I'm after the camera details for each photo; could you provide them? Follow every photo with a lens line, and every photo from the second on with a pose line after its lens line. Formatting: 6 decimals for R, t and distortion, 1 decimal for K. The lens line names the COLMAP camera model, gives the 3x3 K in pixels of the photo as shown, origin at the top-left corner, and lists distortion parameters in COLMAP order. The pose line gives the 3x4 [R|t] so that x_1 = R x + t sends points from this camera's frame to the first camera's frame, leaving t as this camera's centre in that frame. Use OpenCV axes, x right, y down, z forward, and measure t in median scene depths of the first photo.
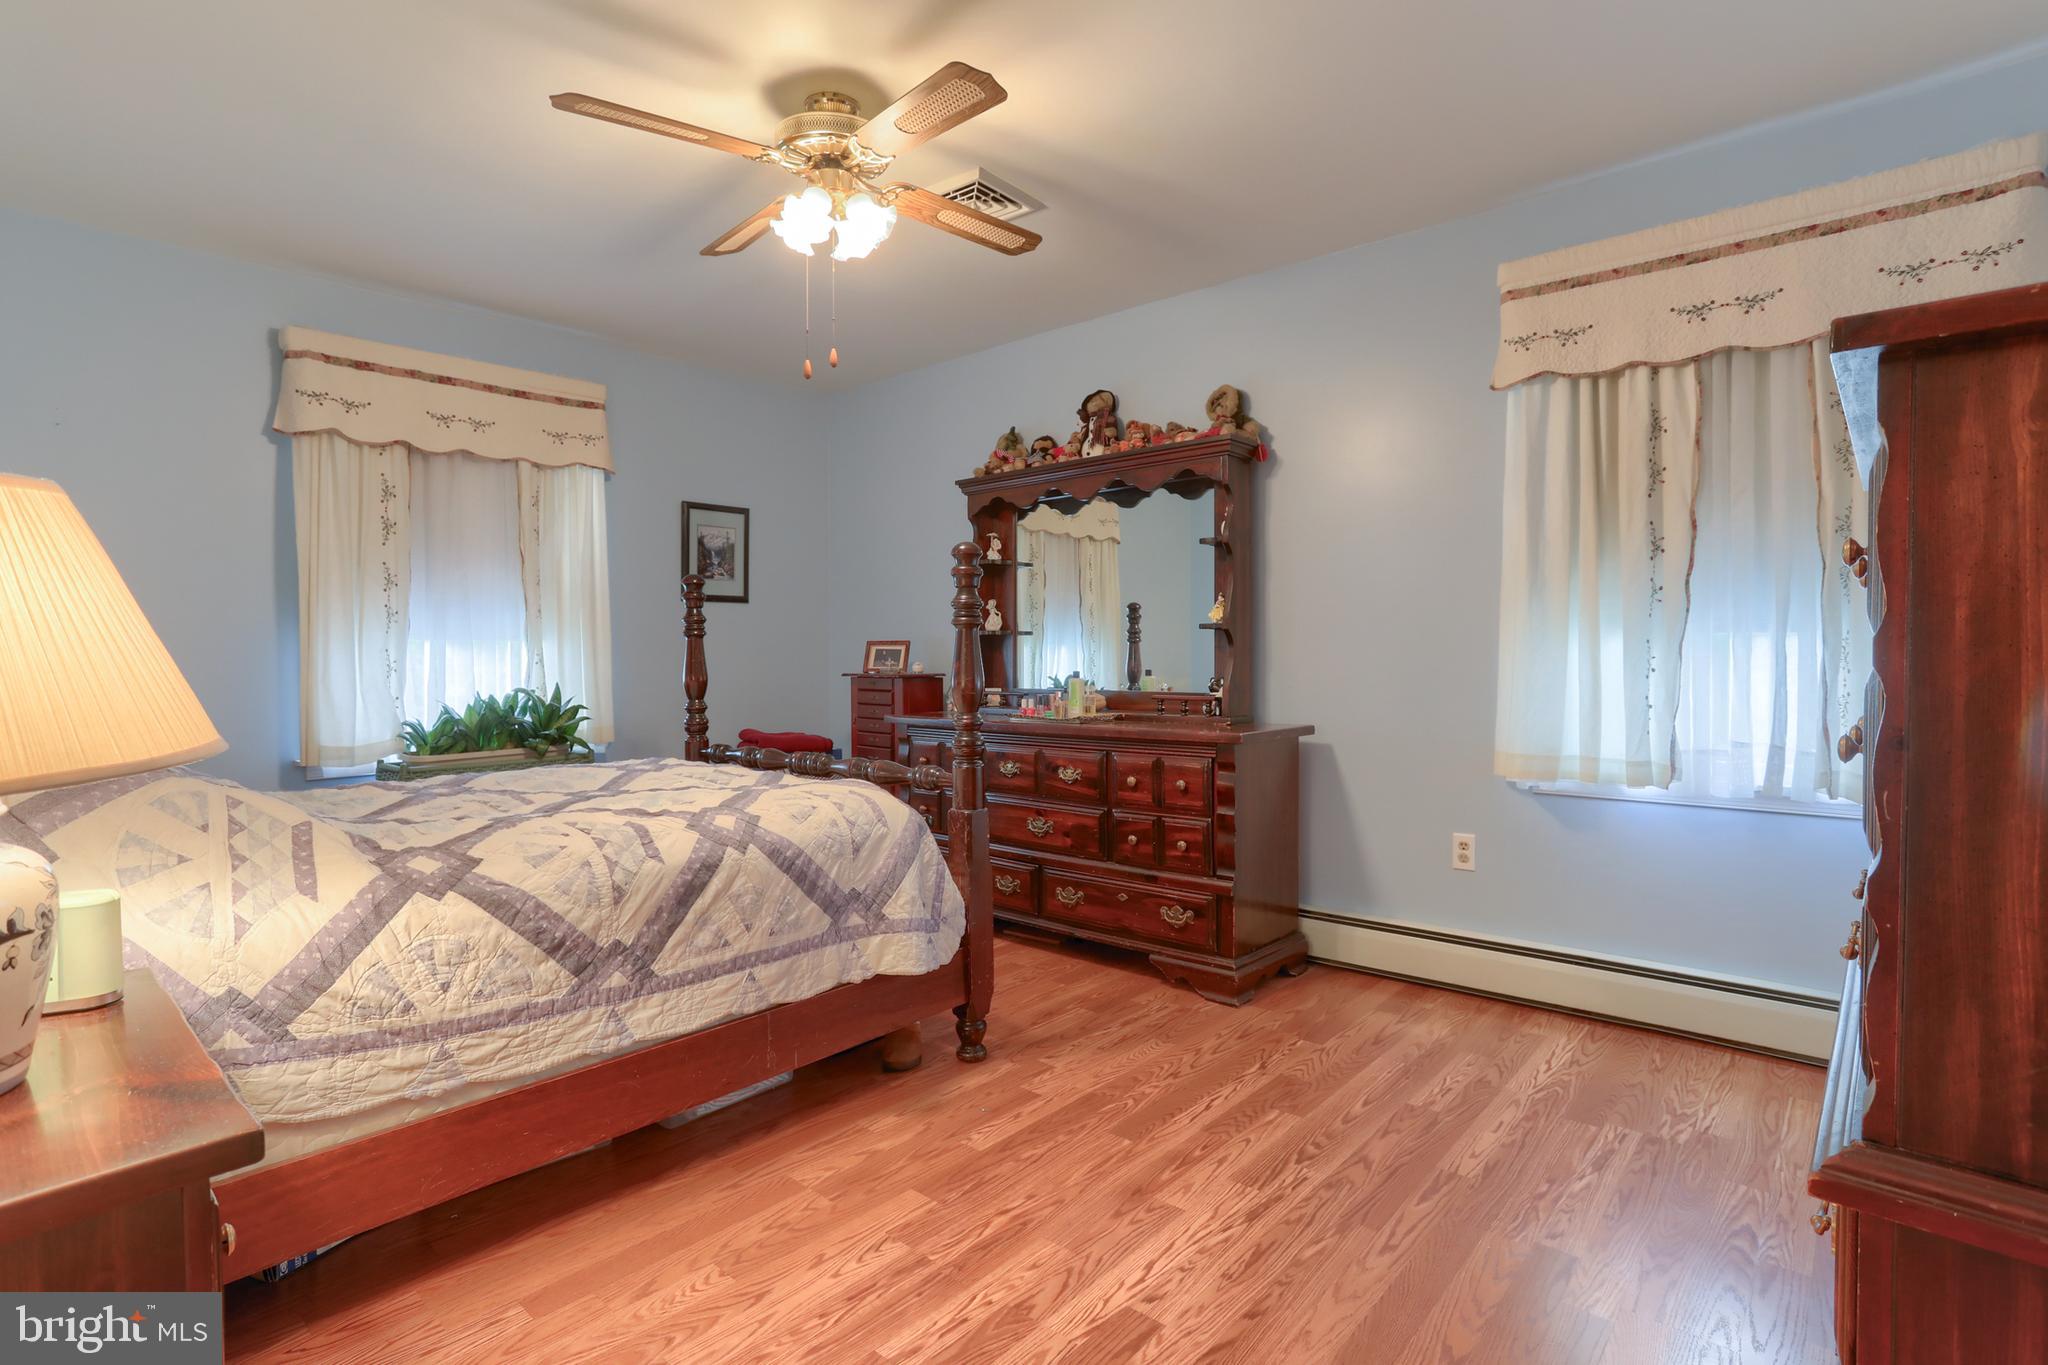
lens RADIAL K [[1015.7, 0, 995.0], [0, 1015.7, 671.2], [0, 0, 1]] dist [-0.067368, 0.034896]
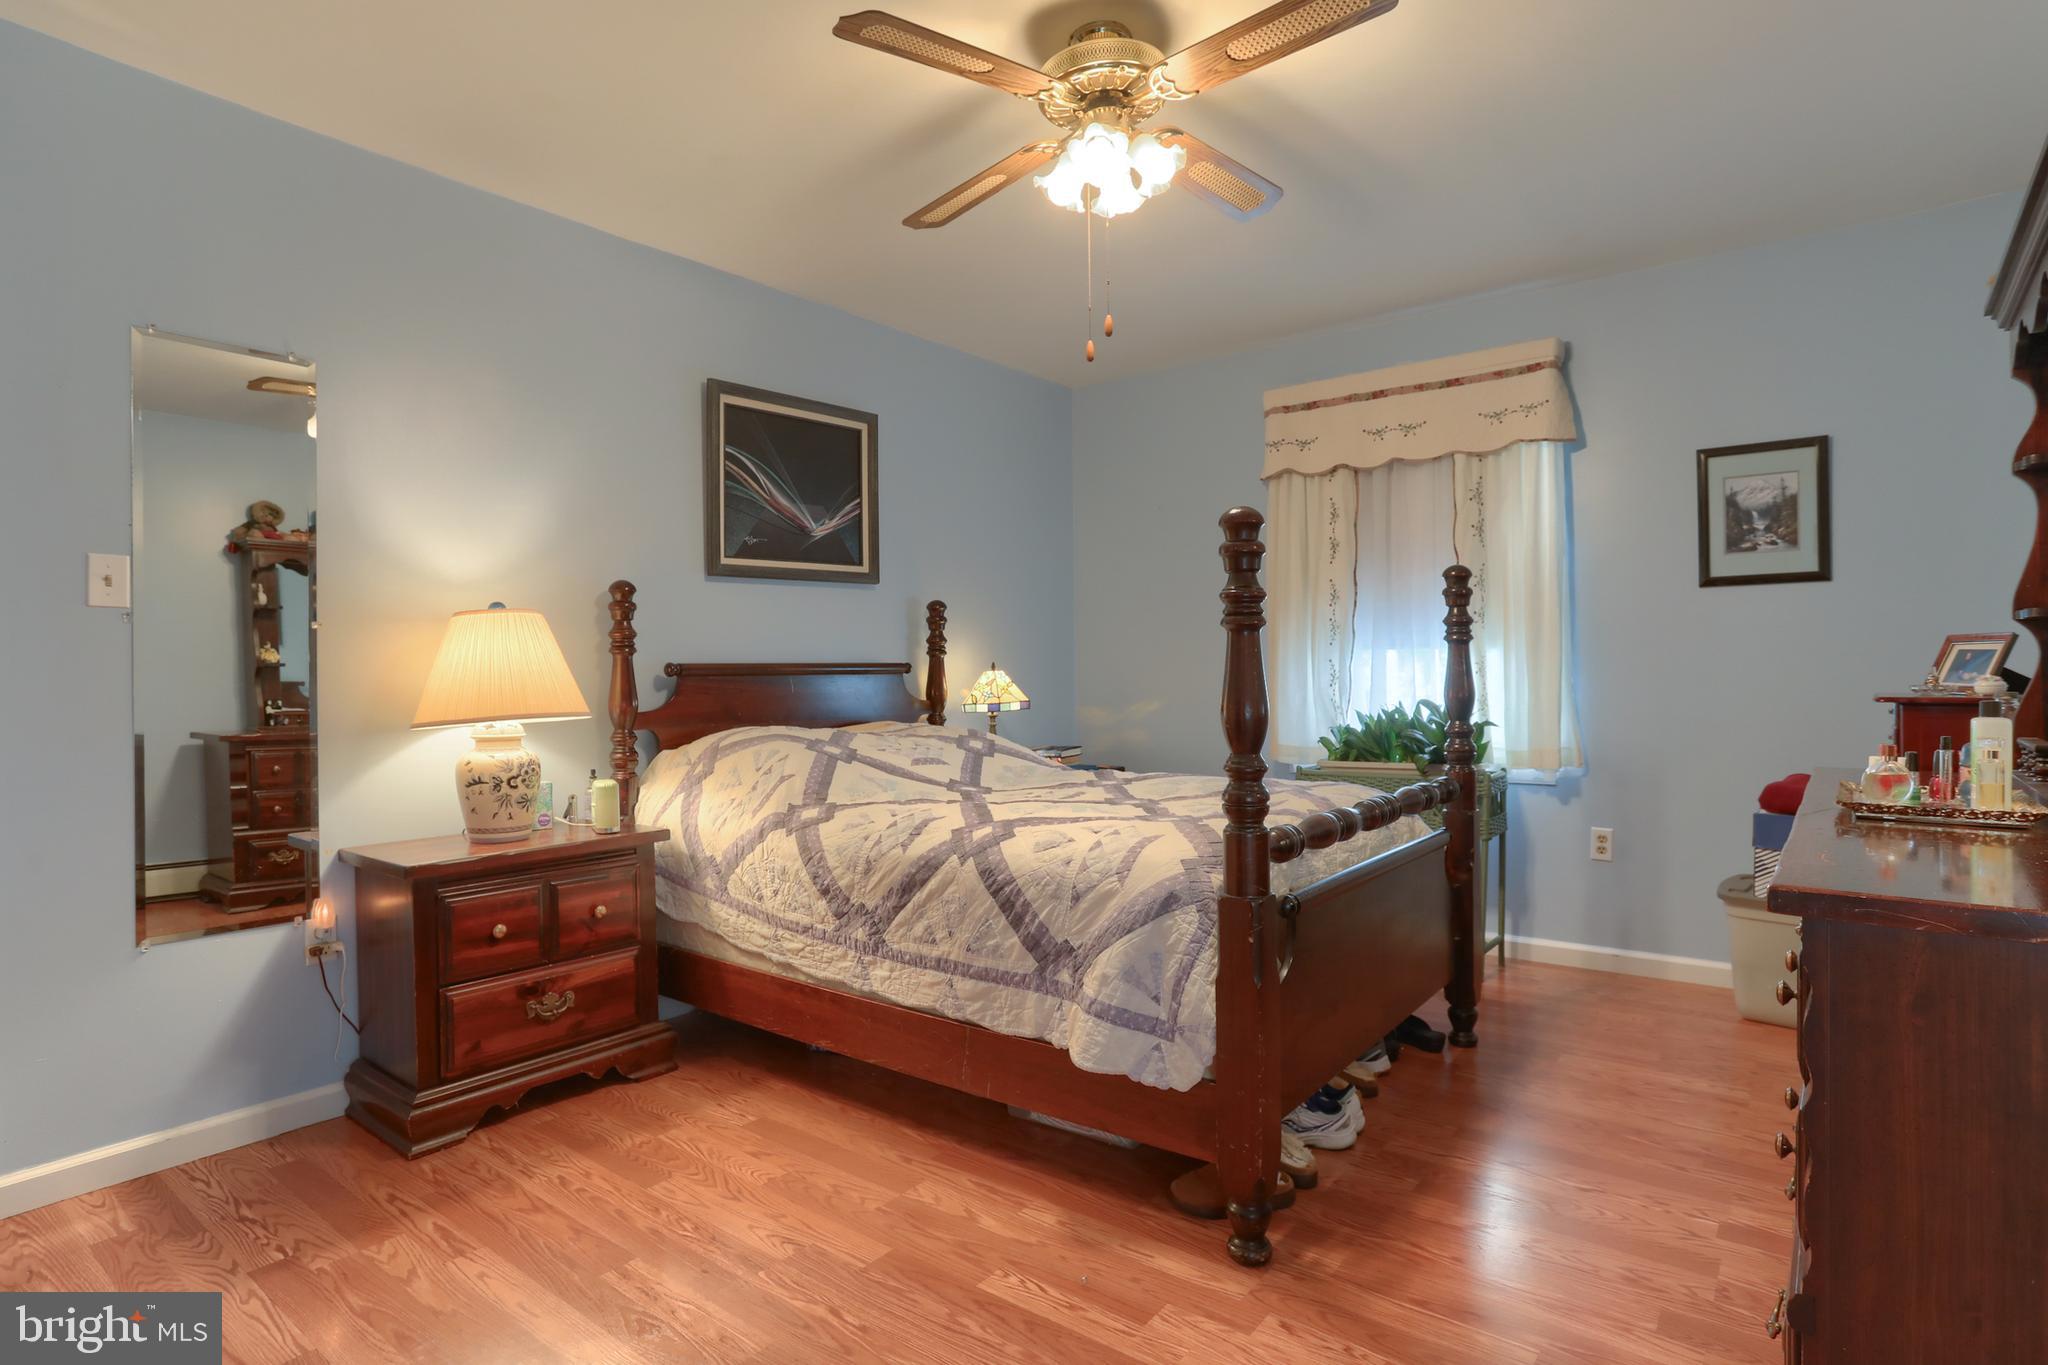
lens RADIAL K [[1015.7, 0, 995.0], [0, 1015.7, 671.2], [0, 0, 1]] dist [-0.067368, 0.034896]
pose [[0.075815, 0.004202, -0.997113, 0.771540], [-0.004441, 0.999983, 0.003877, -0.020802], [0.997112, 0.004134, 0.075833, 0.934257]]
